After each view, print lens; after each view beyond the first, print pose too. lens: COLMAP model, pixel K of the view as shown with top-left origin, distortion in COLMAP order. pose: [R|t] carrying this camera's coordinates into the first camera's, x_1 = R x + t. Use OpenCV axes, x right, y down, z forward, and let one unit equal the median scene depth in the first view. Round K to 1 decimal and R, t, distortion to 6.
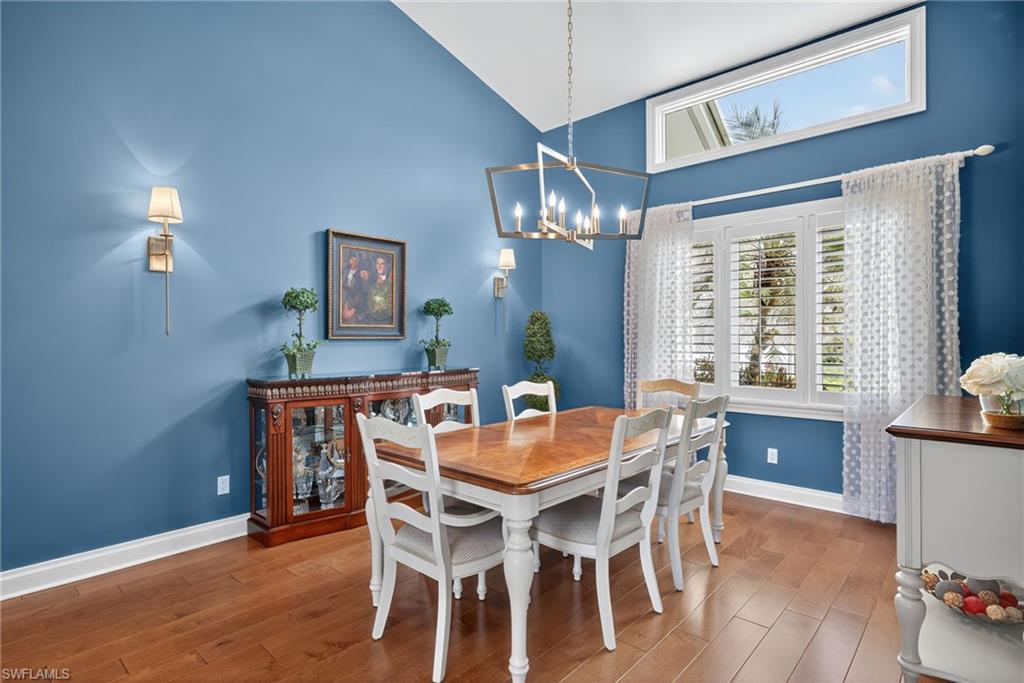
lens RADIAL K [[522.7, 0, 511.7], [0, 522.7, 338.1], [0, 0, 1]] dist [-0.002945, -0.000316]
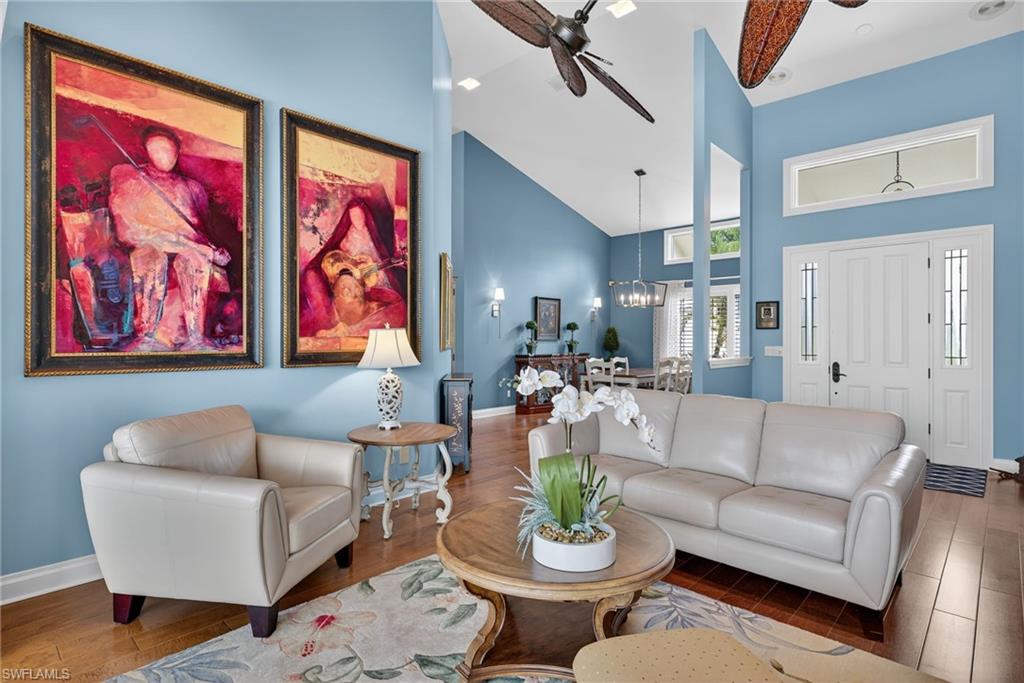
lens RADIAL K [[522.7, 0, 516.8], [0, 522.7, 337.9], [0, 0, 1]] dist [-0.002945, -0.000316]
pose [[0.999918, 0.005449, -0.011569, -0.410079], [-0.005491, 0.999978, -0.003588, 0.001563], [0.011549, 0.003651, 0.999927, -1.476025]]
